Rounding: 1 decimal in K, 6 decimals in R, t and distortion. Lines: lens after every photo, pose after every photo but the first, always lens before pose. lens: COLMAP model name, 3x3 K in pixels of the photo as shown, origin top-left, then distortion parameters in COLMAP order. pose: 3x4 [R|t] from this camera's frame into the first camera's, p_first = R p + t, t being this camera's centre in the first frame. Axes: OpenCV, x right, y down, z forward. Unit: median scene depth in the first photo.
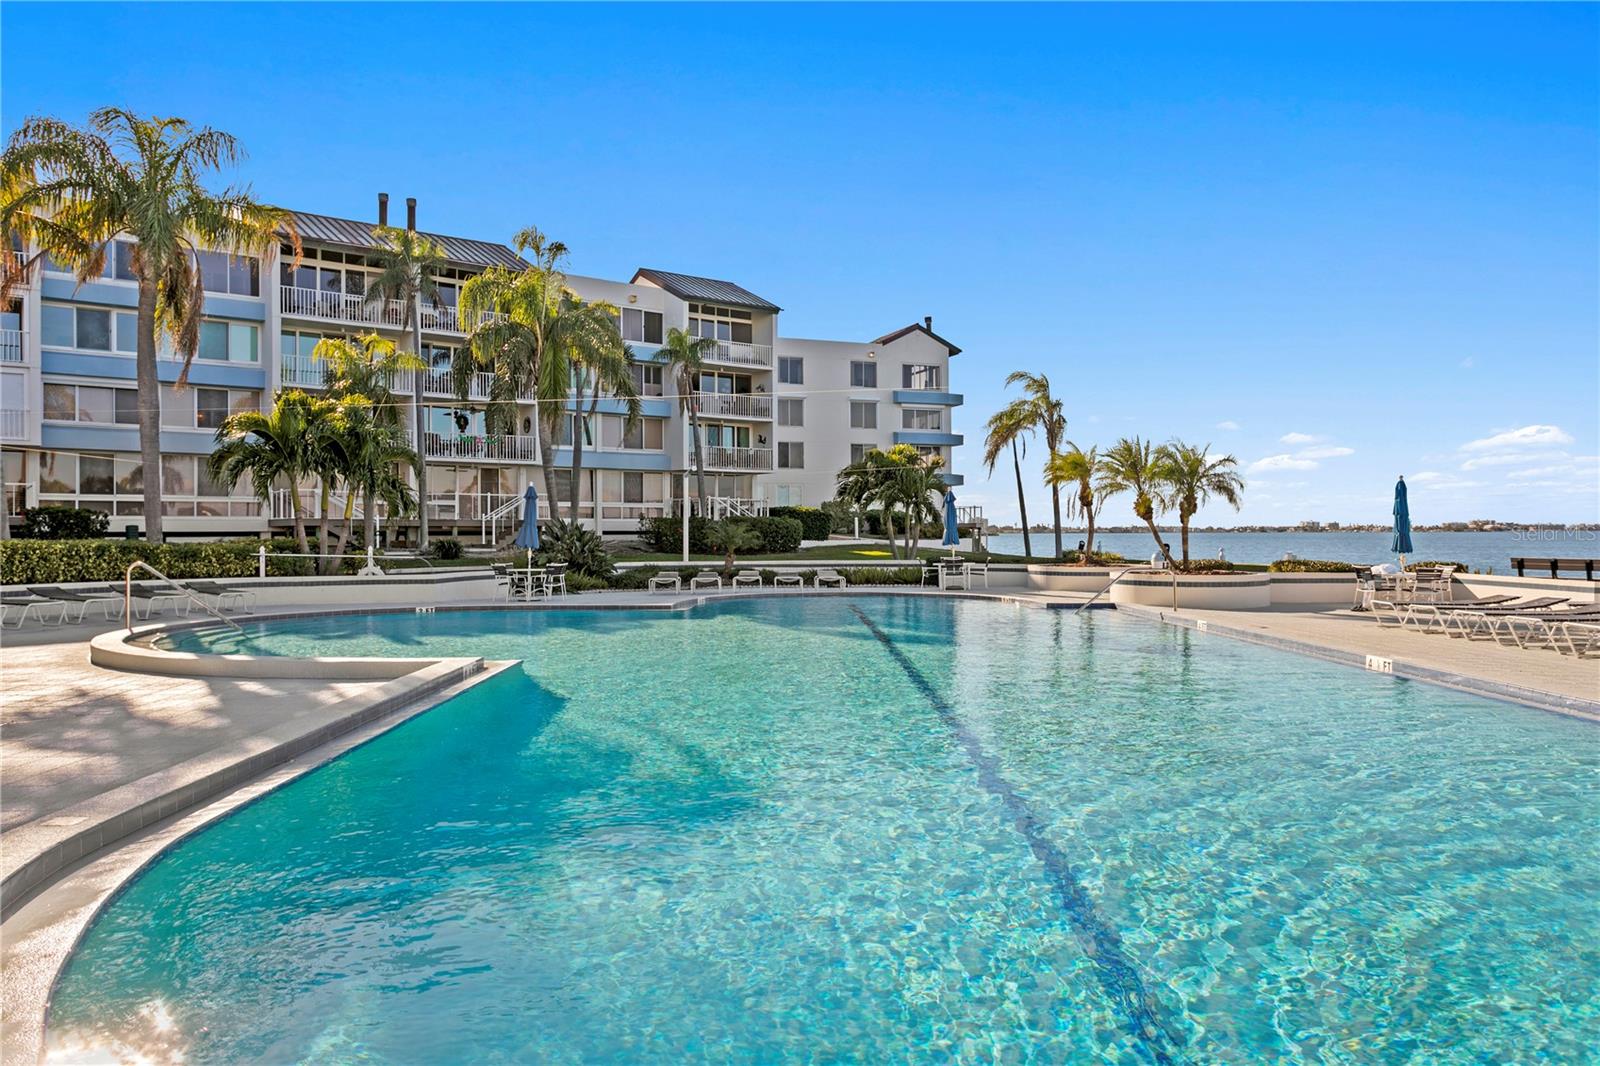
lens RADIAL K [[1119.8, 0, 800.0], [0, 1119.8, 533.0], [0, 0, 1]] dist [-0.007227, -0.001289]
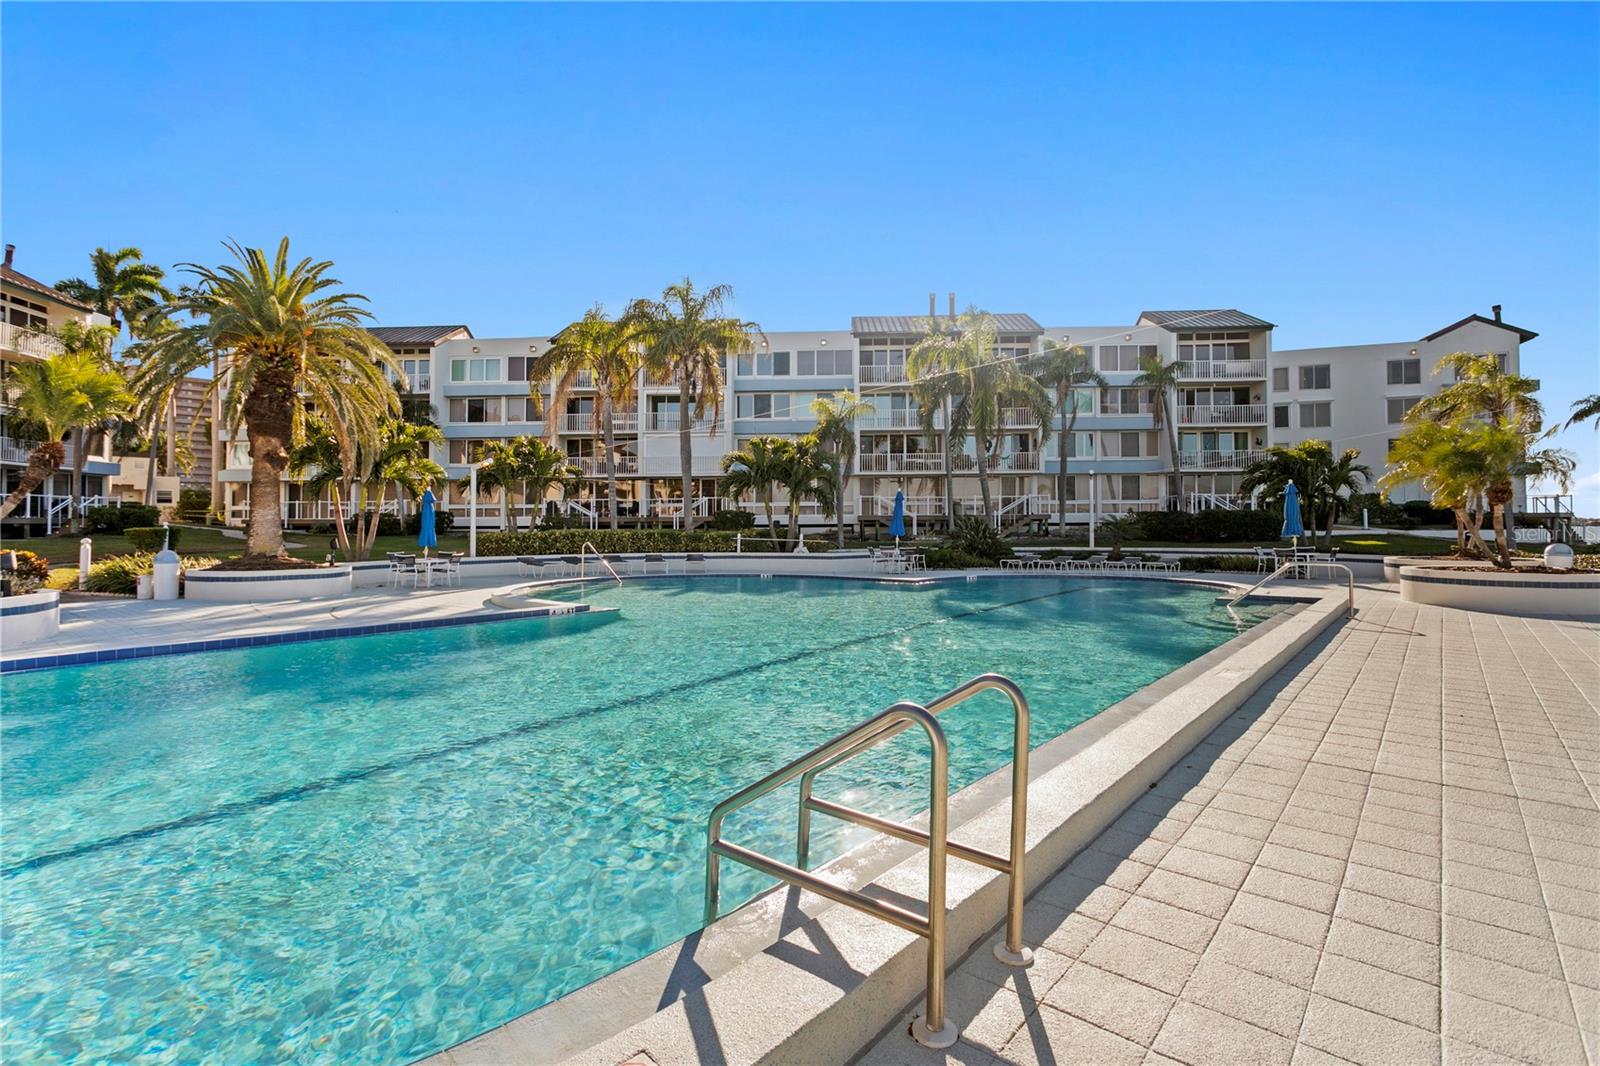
lens RADIAL K [[814.2, 0, 800.0], [0, 814.2, 533.0], [0, 0, 1]] dist [-0.016329, 0.011535]
pose [[0.756279, 0.004970, -0.654231, 0.161443], [0.002774, 0.999938, 0.010804, -0.000811], [0.654244, -0.009985, 0.756218, 0.067319]]
